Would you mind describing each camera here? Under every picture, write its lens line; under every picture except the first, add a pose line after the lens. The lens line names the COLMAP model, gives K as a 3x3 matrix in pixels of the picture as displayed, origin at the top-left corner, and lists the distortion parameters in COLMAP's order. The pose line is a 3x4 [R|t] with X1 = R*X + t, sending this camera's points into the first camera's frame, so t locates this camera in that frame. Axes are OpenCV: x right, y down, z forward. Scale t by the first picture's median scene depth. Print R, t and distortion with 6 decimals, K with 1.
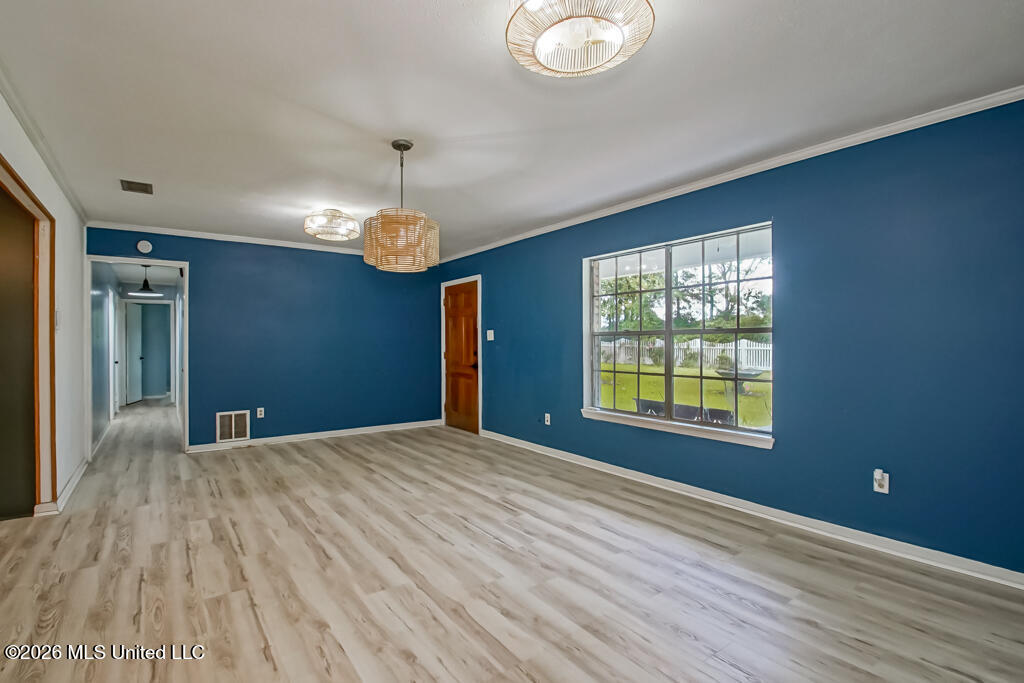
lens RADIAL K [[471.6, 0, 513.3], [0, 471.6, 343.3], [0, 0, 1]] dist [-0.006550, -0.005519]
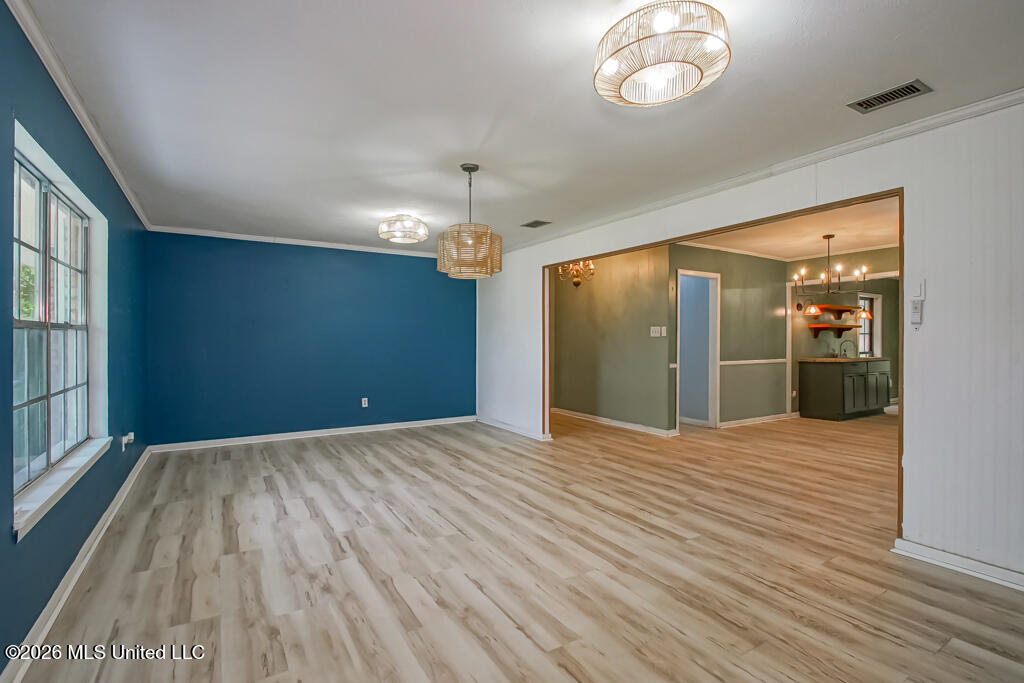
lens RADIAL K [[471.6, 0, 508.6], [0, 471.6, 338.0], [0, 0, 1]] dist [-0.006550, -0.005519]
pose [[-0.995300, 0.000292, 0.096834, -0.408804], [0.000434, 0.999999, 0.001449, -0.009780], [-0.096834, 0.001484, -0.995299, 1.980507]]
